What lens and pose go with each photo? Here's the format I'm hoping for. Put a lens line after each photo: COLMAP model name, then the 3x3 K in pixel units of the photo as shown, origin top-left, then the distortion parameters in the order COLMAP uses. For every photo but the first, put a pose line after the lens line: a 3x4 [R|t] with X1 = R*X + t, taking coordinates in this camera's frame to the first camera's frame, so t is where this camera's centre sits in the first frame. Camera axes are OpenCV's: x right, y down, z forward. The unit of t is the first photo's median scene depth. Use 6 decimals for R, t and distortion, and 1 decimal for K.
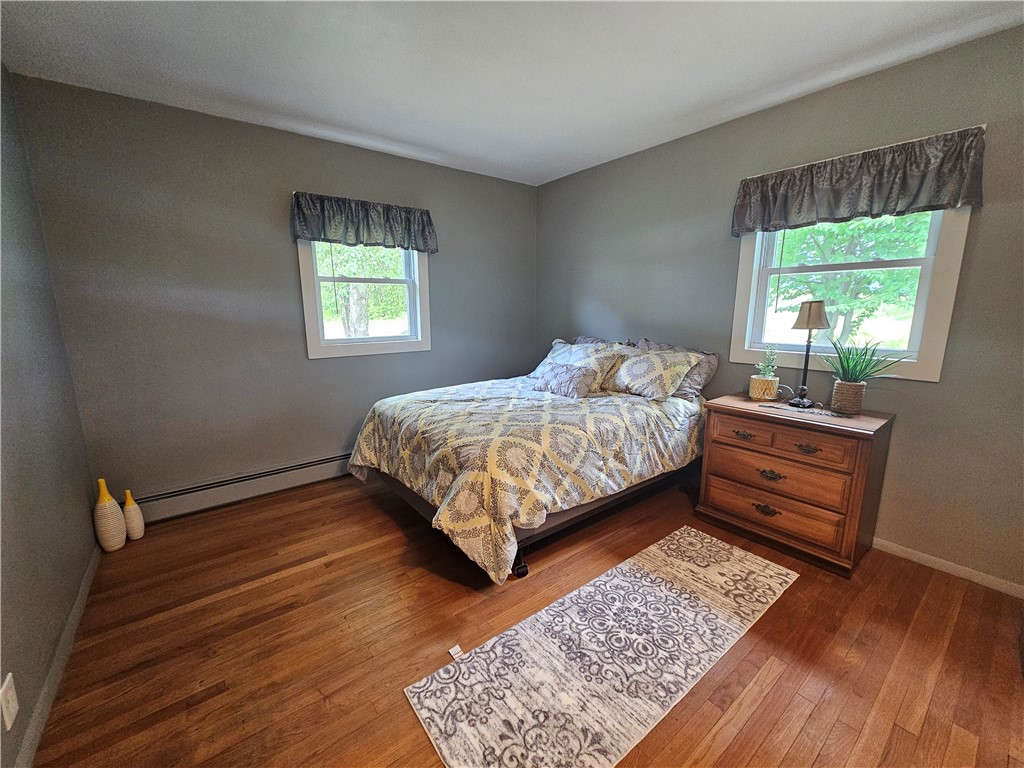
lens RADIAL K [[419.6, 0, 507.6], [0, 419.6, 387.4], [0, 0, 1]] dist [-0.001633, 0.000342]
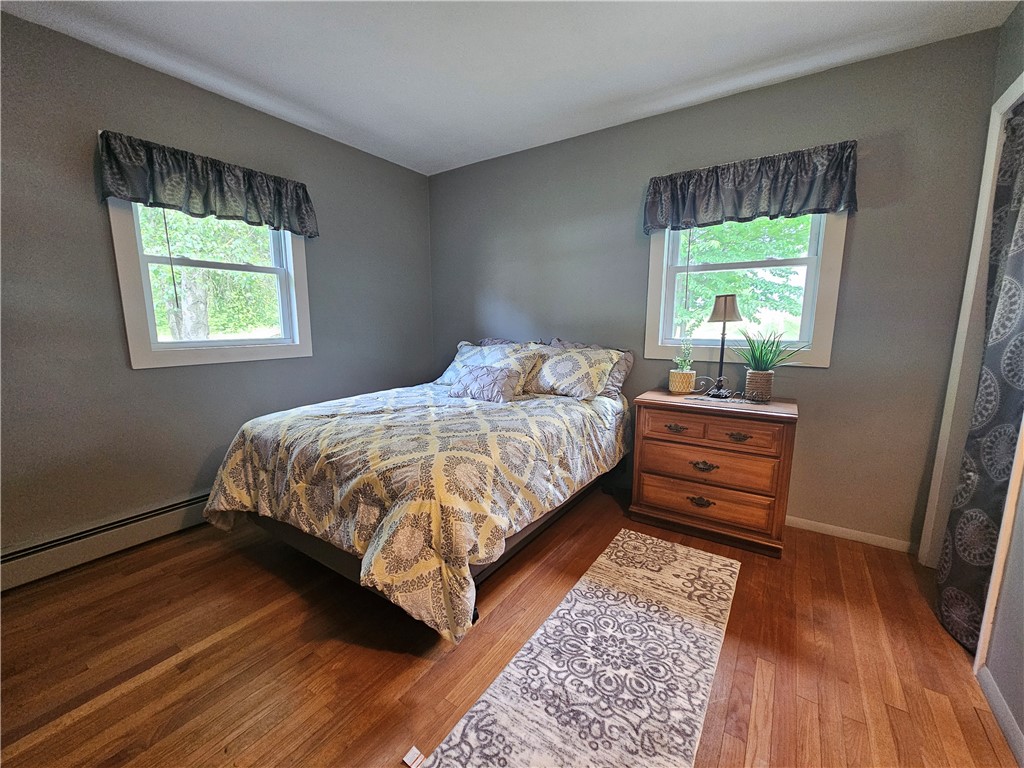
lens RADIAL K [[419.6, 0, 507.6], [0, 419.6, 387.4], [0, 0, 1]] dist [-0.001633, 0.000342]
pose [[0.951765, -0.043719, 0.303697, -0.119066], [0.053664, 0.998259, -0.024474, 0.020191], [-0.302099, 0.039592, 0.952454, 0.184405]]
